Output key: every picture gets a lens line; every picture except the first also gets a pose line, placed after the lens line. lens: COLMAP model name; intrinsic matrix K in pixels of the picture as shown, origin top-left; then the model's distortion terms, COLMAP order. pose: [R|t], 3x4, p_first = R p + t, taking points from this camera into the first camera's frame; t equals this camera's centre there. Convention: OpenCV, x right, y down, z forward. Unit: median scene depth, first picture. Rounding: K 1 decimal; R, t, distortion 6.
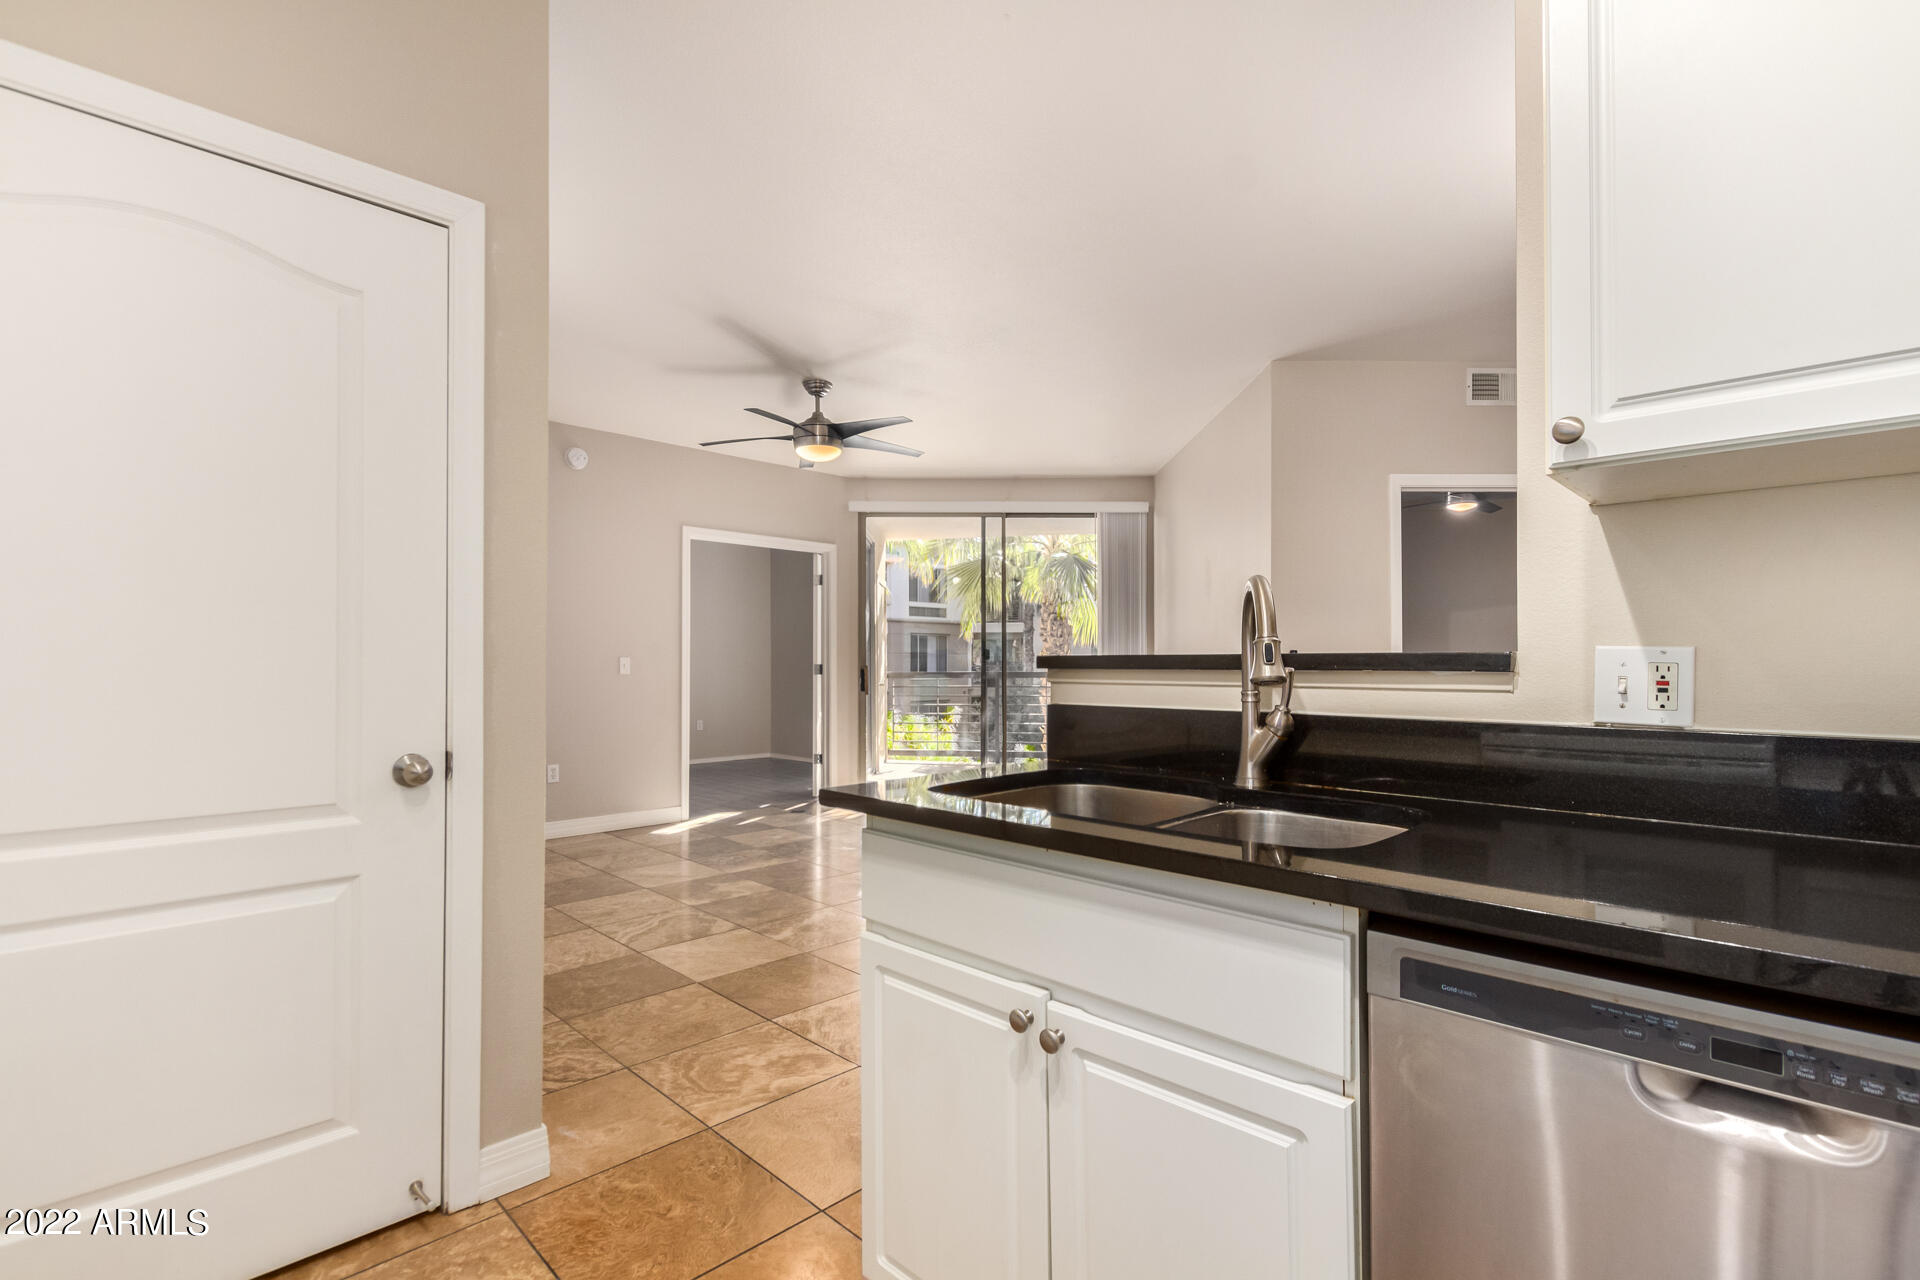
lens RADIAL K [[894.4, 0, 962.1], [0, 894.4, 653.7], [0, 0, 1]] dist [0.006086, 0.000242]
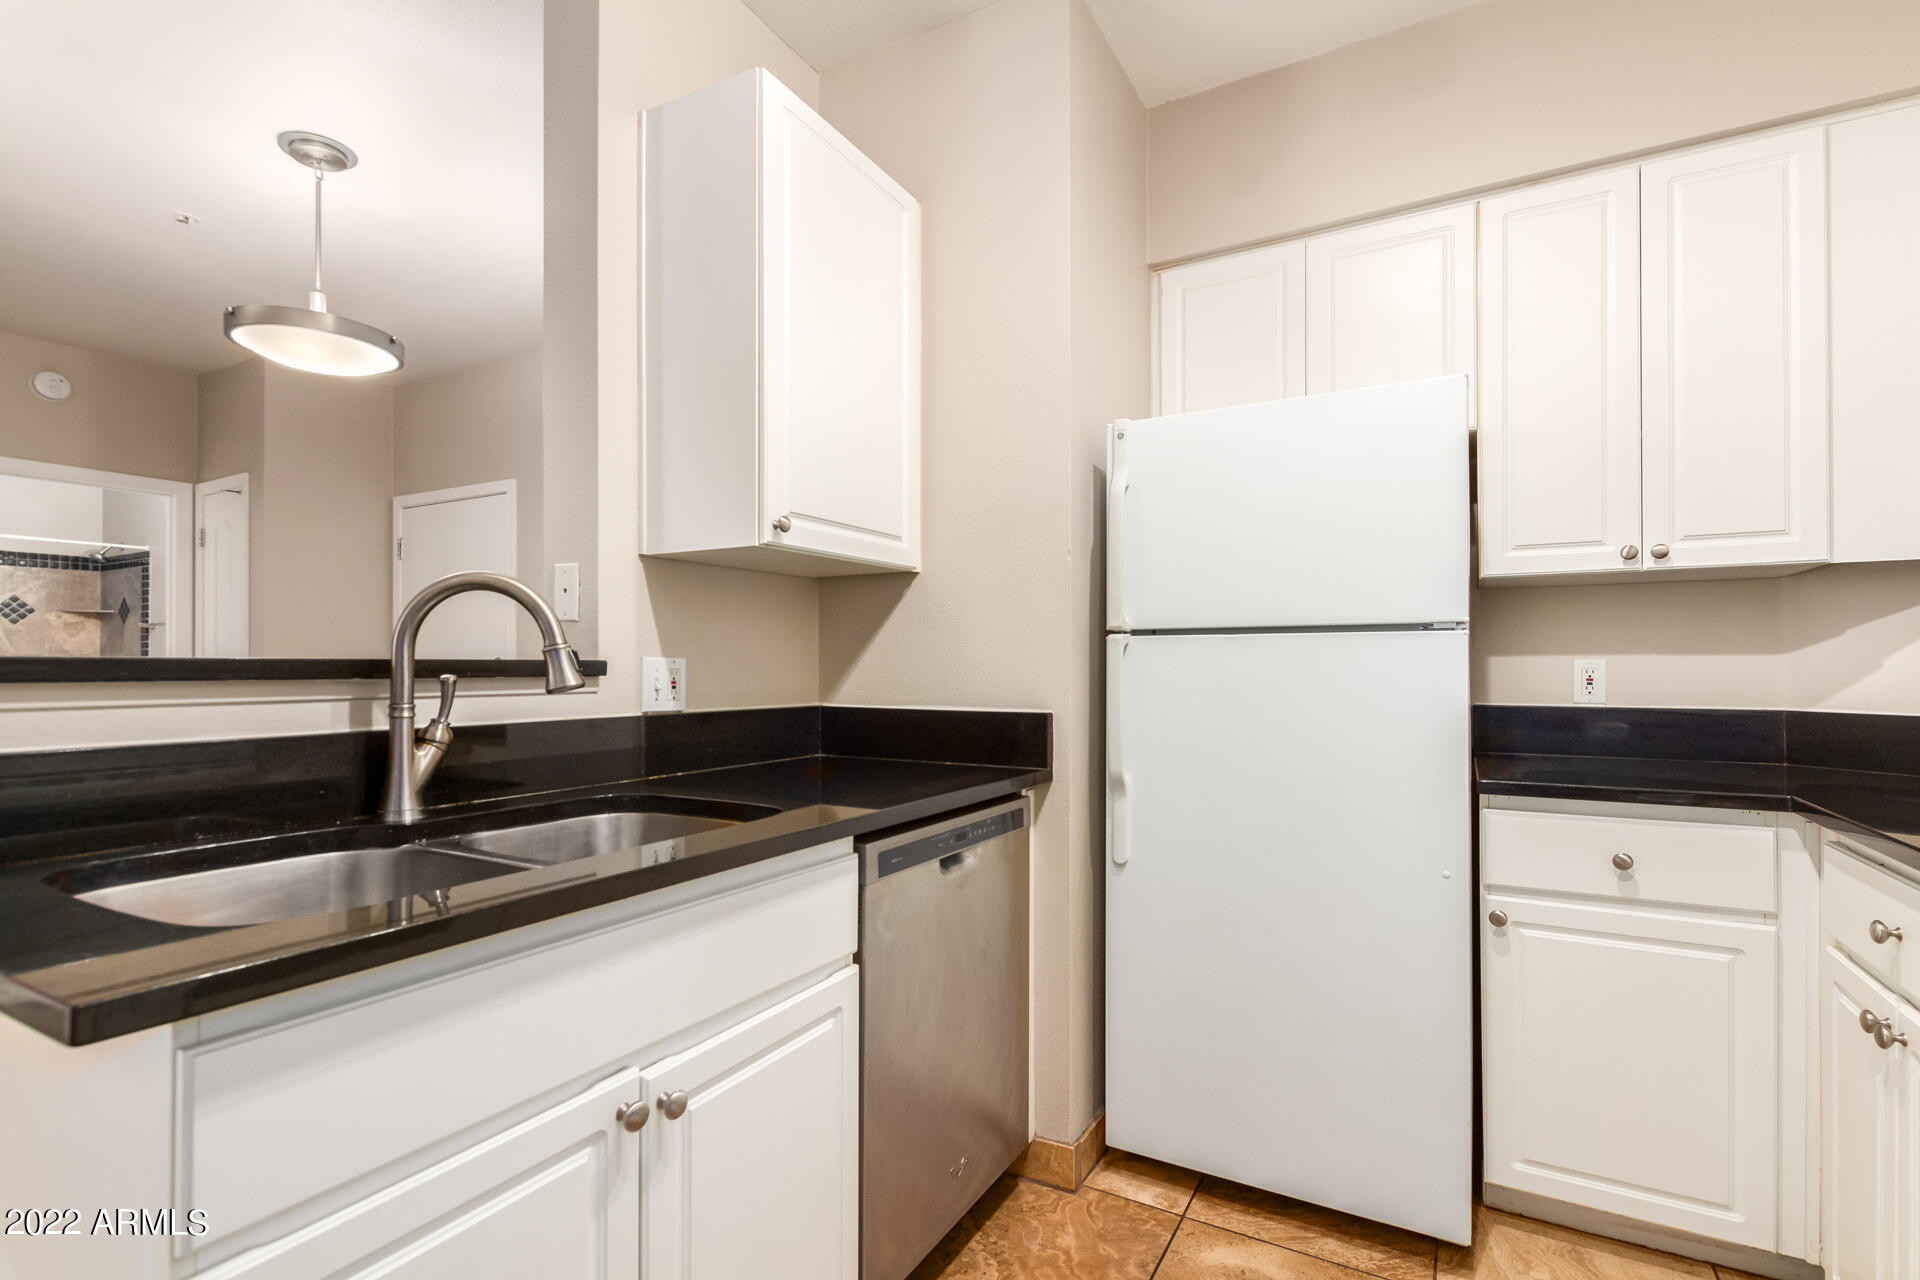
lens RADIAL K [[906.0, 0, 954.8], [0, 906.0, 663.3], [0, 0, 1]] dist [-0.000445, -0.000127]
pose [[-0.265072, 0.004891, 0.964216, -0.222732], [-0.008017, 0.999941, -0.007276, 0.002109], [-0.964195, -0.009659, -0.265017, 0.262655]]
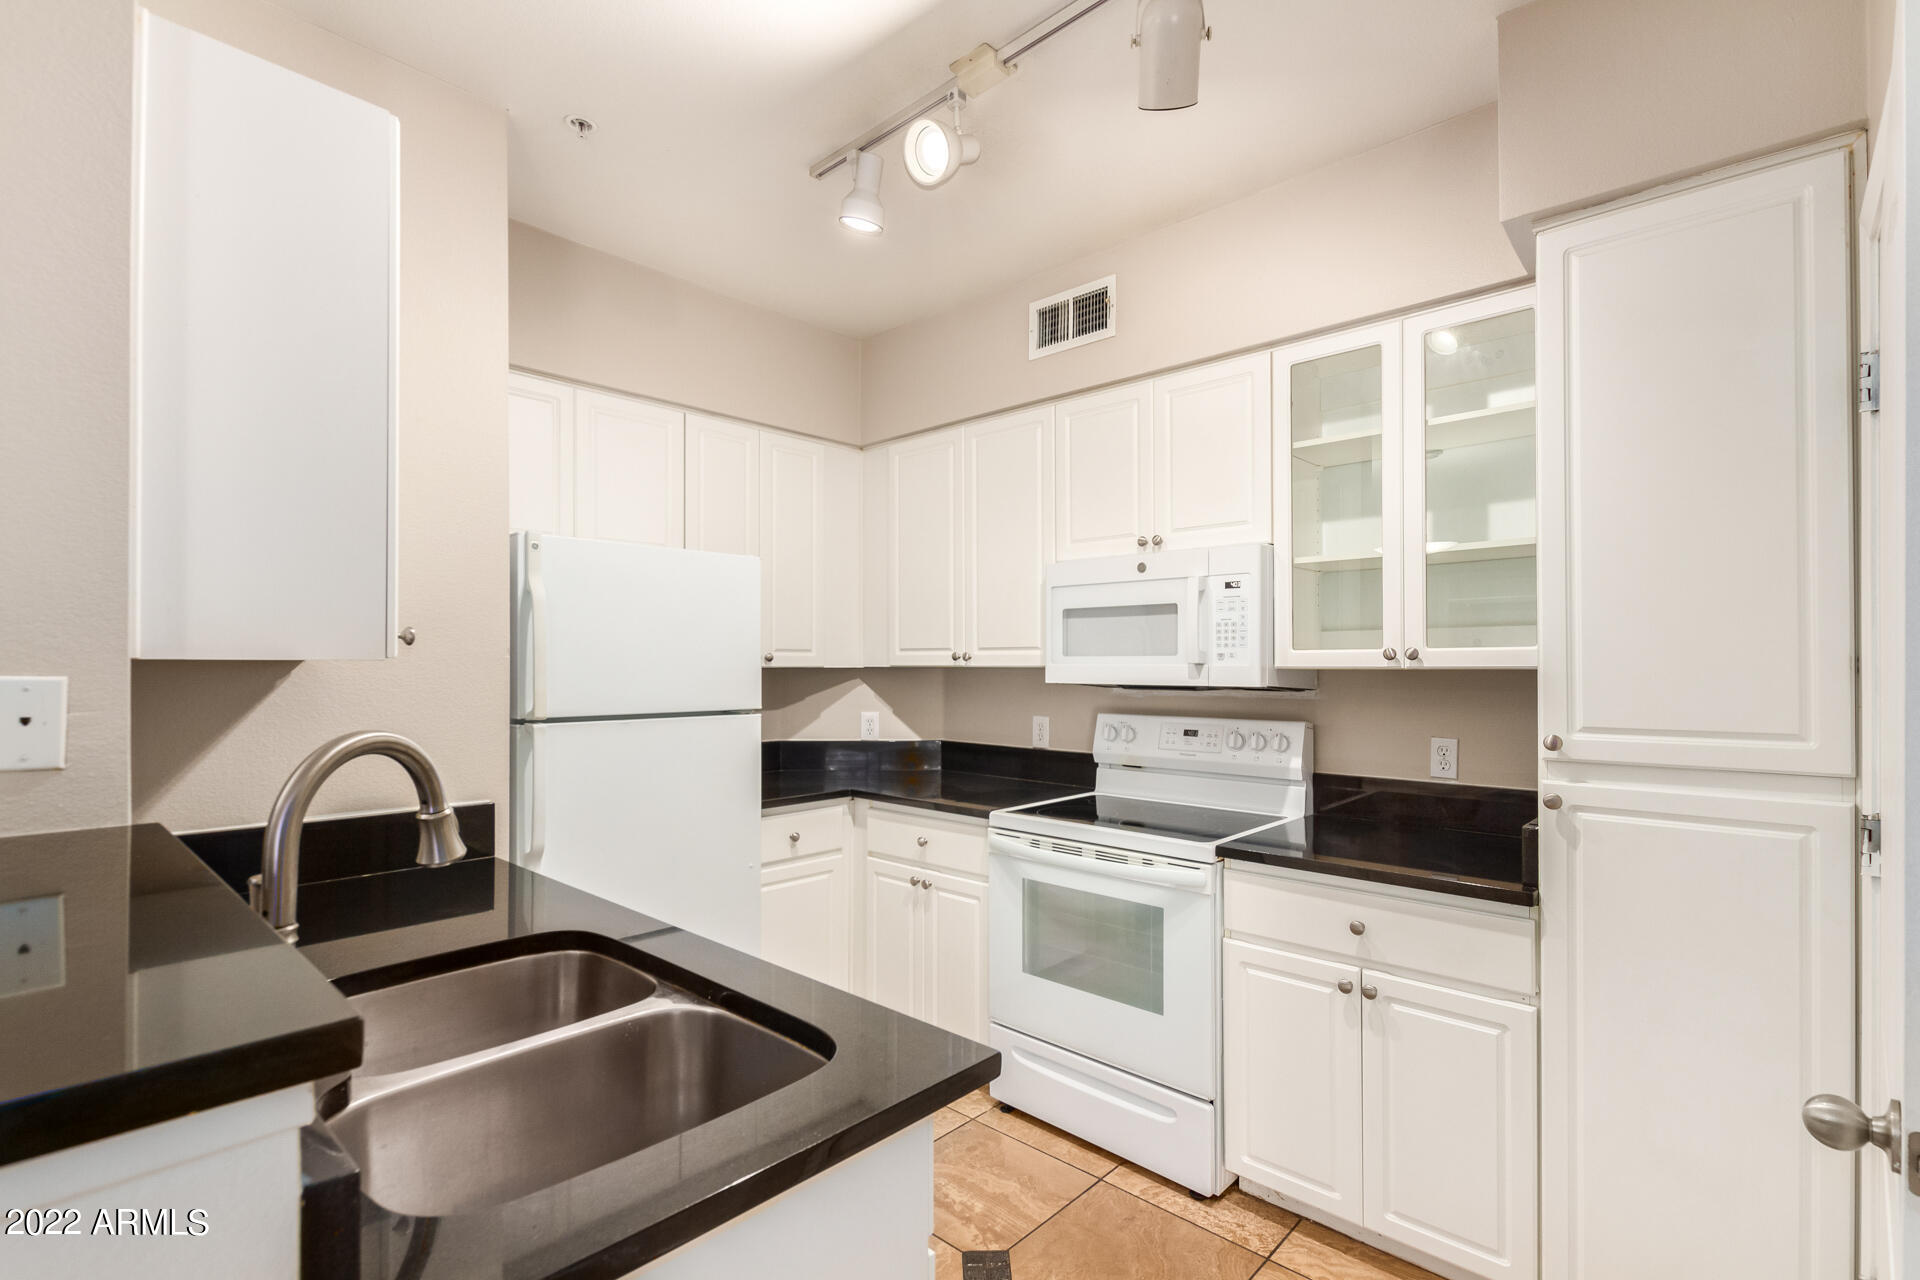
lens RADIAL K [[894.4, 0, 962.1], [0, 894.4, 653.7], [0, 0, 1]] dist [0.006086, 0.000242]
pose [[-0.999352, -0.002113, -0.035941, -0.035571], [-0.001437, 0.999822, -0.018815, -0.044480], [0.035974, -0.018751, -0.999177, 0.565152]]
